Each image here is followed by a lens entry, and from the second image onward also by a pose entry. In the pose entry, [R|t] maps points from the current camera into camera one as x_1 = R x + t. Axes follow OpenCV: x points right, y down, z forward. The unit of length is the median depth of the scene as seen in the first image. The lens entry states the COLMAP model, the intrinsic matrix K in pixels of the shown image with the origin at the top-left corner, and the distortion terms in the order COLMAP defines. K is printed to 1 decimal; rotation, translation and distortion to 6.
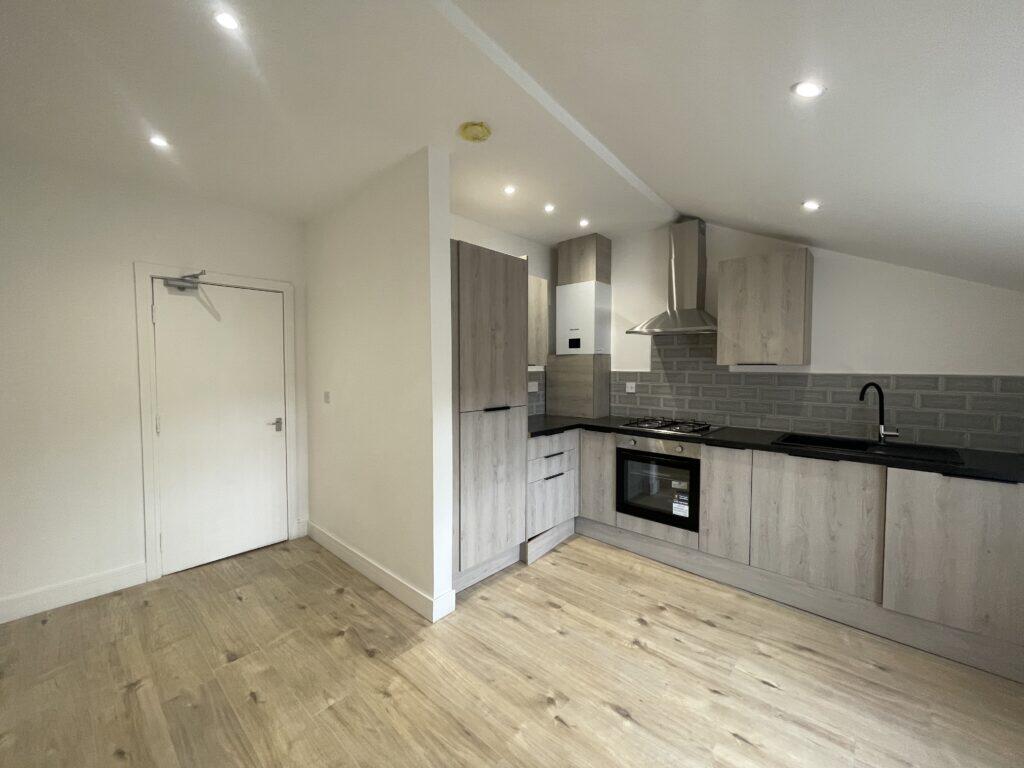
lens RADIAL K [[416.6, 0, 507.7], [0, 416.6, 385.7], [0, 0, 1]] dist [0.002103, 0.001090]
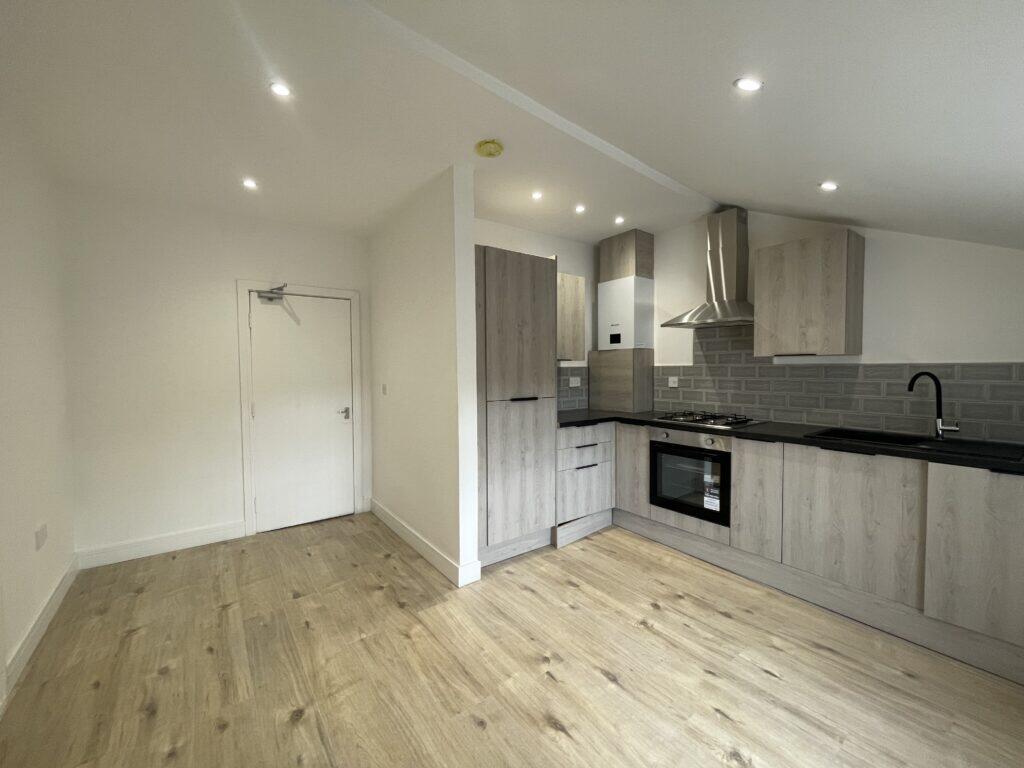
lens RADIAL K [[416.6, 0, 507.7], [0, 416.6, 385.7], [0, 0, 1]] dist [0.002103, 0.001090]
pose [[0.981110, 0.001024, -0.193447, 0.151190], [-0.002098, 0.999983, -0.005348, 0.028662], [0.193439, 0.005653, 0.981096, -0.071213]]
